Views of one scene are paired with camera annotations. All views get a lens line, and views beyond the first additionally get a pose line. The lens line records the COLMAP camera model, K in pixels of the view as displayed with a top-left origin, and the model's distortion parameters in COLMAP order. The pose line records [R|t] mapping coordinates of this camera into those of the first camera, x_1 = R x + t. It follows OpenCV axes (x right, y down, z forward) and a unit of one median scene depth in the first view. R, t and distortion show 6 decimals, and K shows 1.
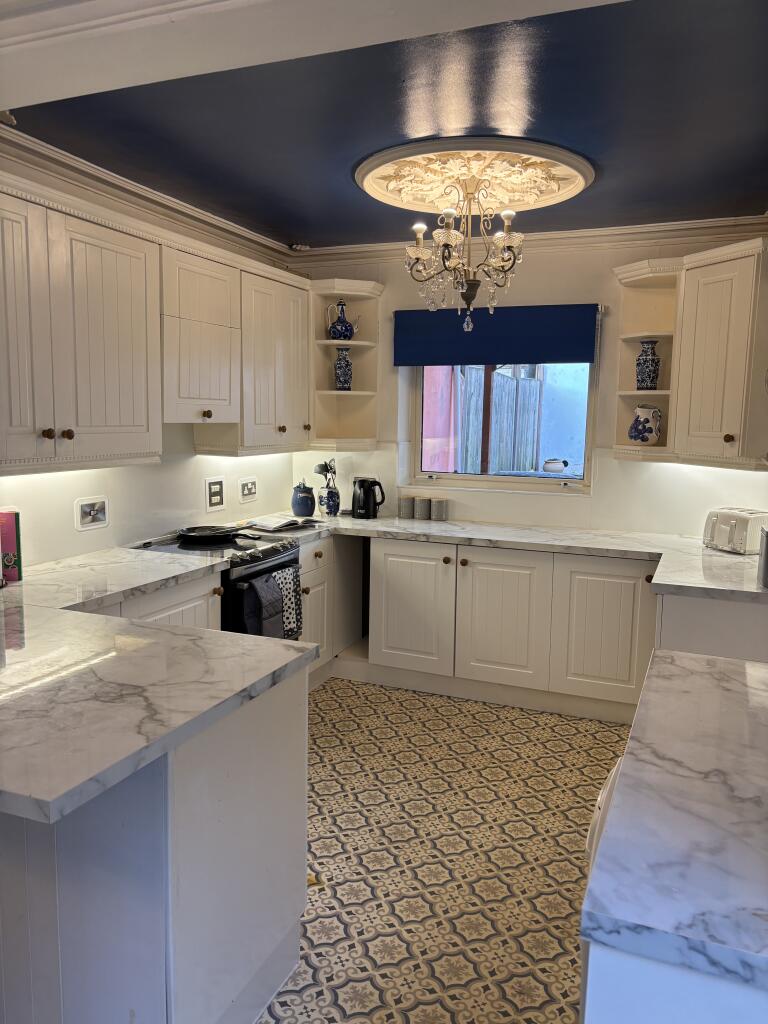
lens RADIAL K [[802.5, 0, 384.0], [0, 802.5, 512.0], [0, 0, 1]] dist [0.097166, -0.003882]
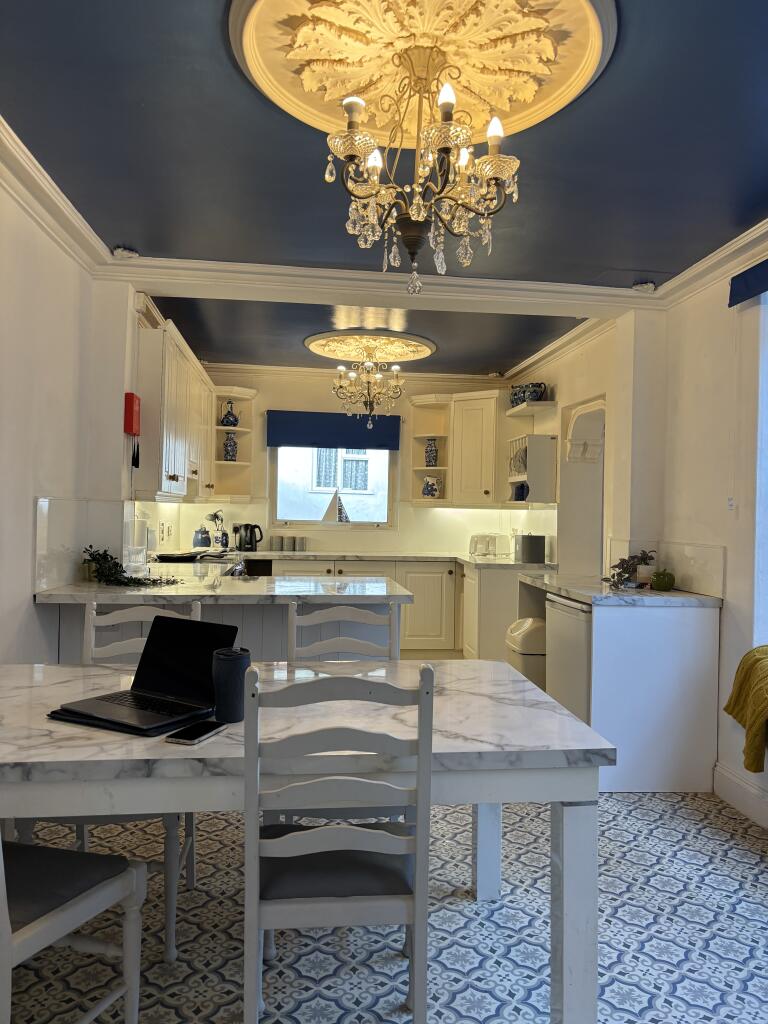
lens RADIAL K [[781.5, 0, 390.1], [0, 781.5, 502.3], [0, 0, 1]] dist [0.209875, -0.000904]
pose [[0.875417, 0.005623, 0.483335, -0.488638], [0.053933, 0.992552, -0.109230, 0.088846], [-0.480350, 0.121690, 0.868594, -0.339143]]
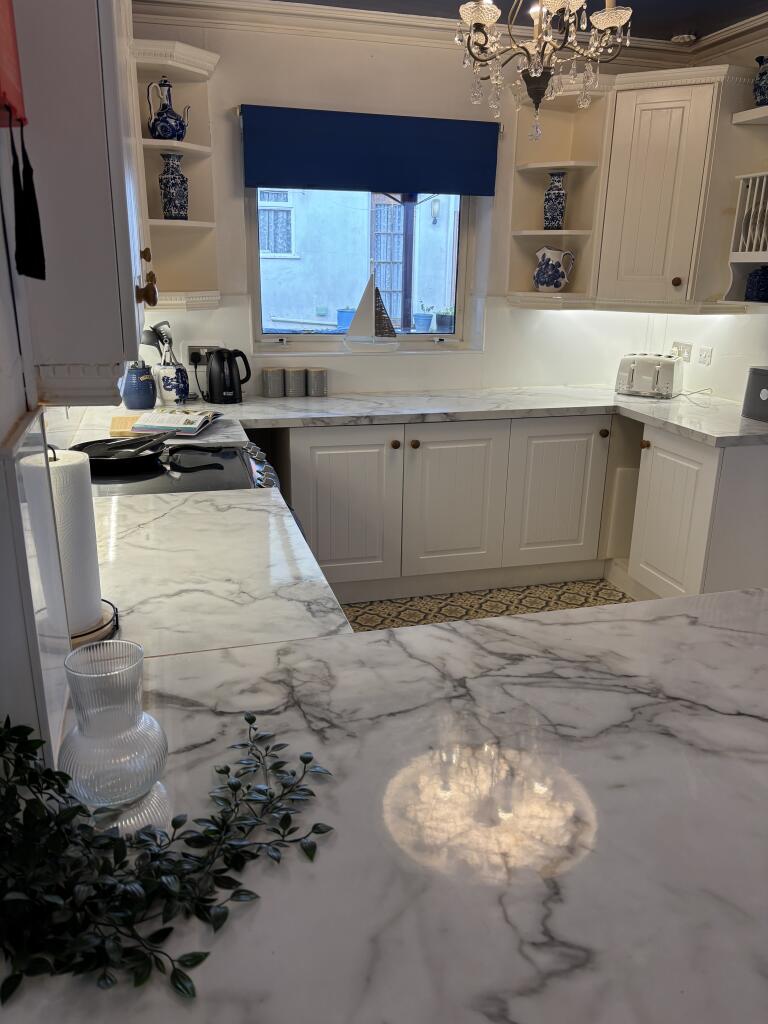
lens RADIAL K [[777.9, 0, 378.6], [0, 777.9, 511.0], [0, 0, 1]] dist [0.089319, -0.104670]
pose [[0.790913, -0.188148, 0.582286, -0.367361], [0.075140, 0.974218, 0.212728, -0.039275], [-0.607298, -0.124497, 0.784659, 0.338047]]
